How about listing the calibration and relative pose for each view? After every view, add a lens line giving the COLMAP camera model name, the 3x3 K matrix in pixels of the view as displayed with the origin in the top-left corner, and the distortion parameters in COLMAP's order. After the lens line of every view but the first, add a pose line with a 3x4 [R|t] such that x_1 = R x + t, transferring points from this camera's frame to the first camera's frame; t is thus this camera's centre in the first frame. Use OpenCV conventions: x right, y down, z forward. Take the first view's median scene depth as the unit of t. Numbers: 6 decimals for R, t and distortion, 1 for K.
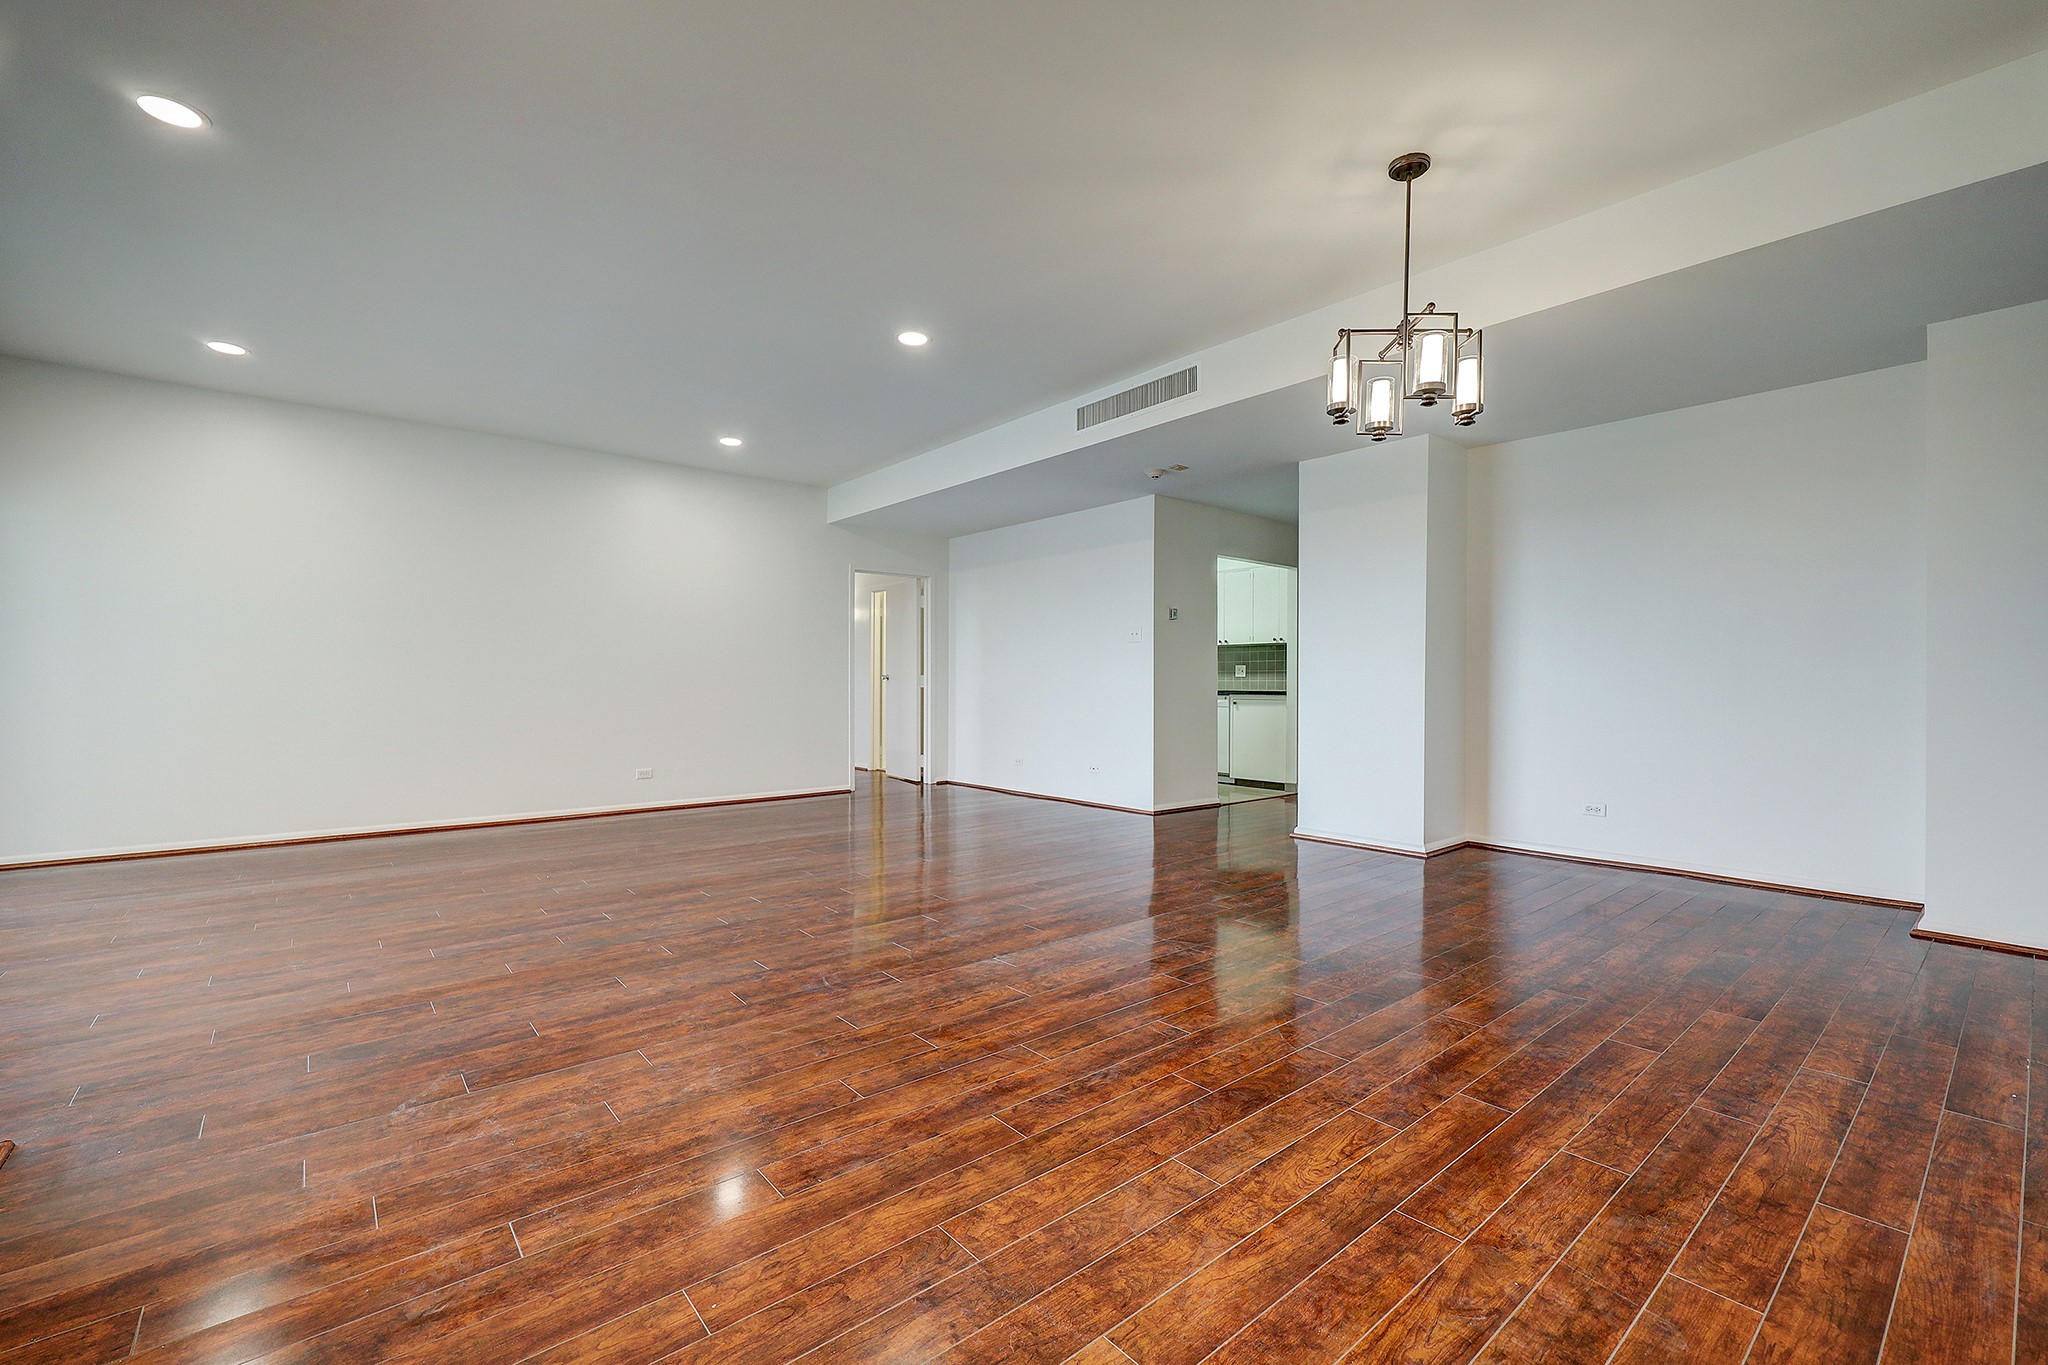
lens RADIAL K [[847.4, 0, 1043.0], [0, 847.4, 685.5], [0, 0, 1]] dist [-0.002516, 0.001358]
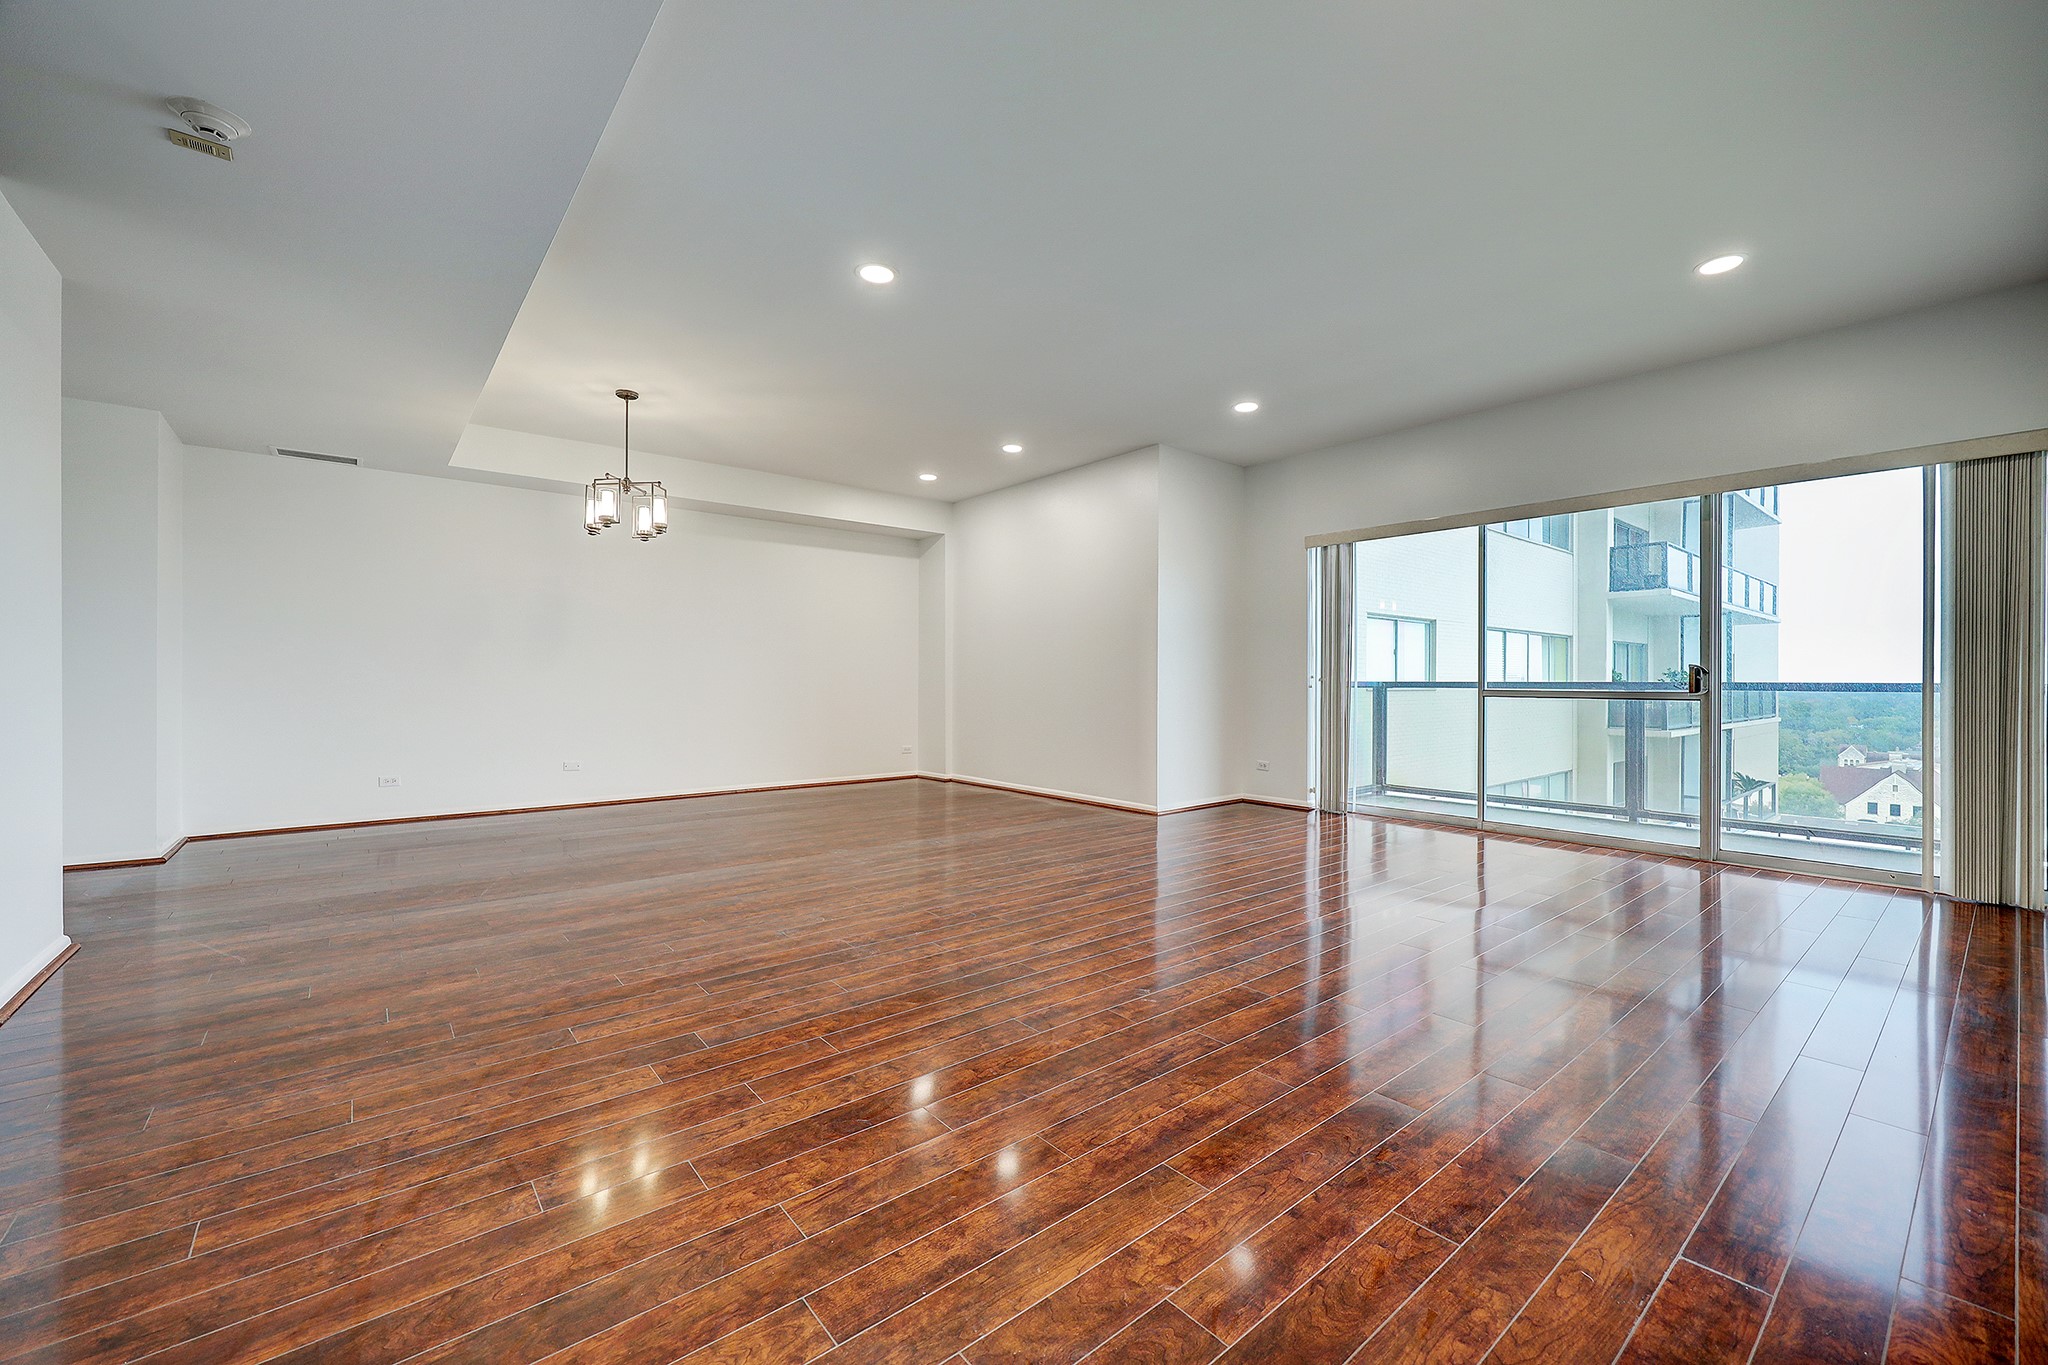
lens RADIAL K [[847.4, 0, 1027.7], [0, 847.4, 672.5], [0, 0, 1]] dist [-0.002516, 0.001358]
pose [[-0.998961, 0.000286, 0.045562, -0.784508], [0.000099, 0.999992, -0.004100, -0.022702], [-0.045562, -0.004091, -0.998953, 4.164265]]
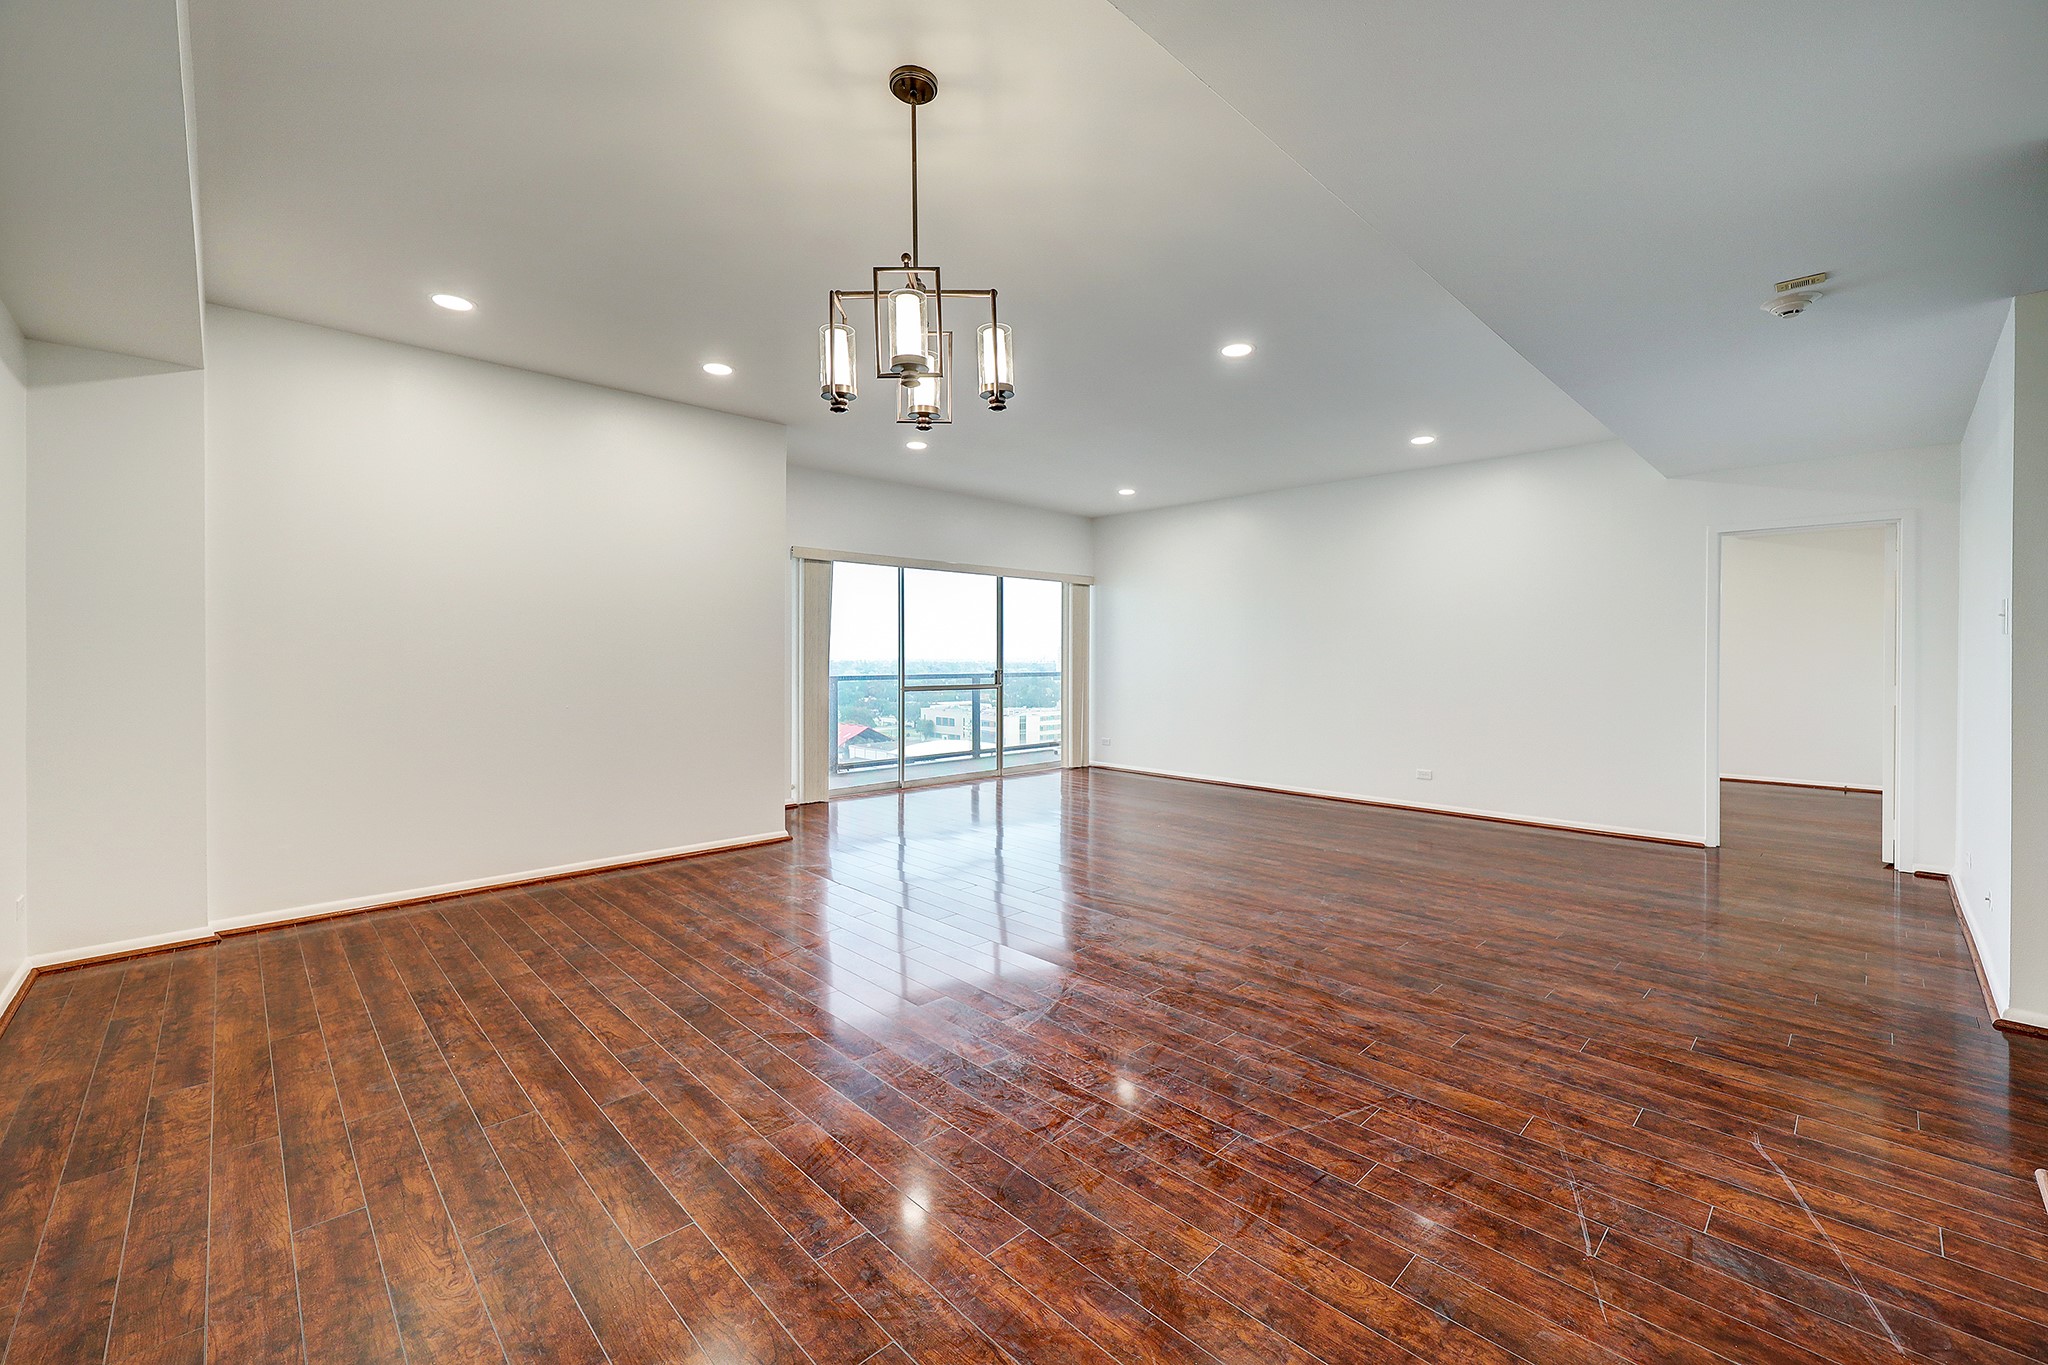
lens RADIAL K [[847.4, 0, 1048.8], [0, 847.4, 647.1], [0, 0, 1]] dist [-0.002516, 0.001358]
pose [[0.075297, -0.006998, -0.997137, 1.848372], [-0.008505, 0.999934, -0.007660, -0.141023], [0.997125, 0.009057, 0.075233, 1.580760]]
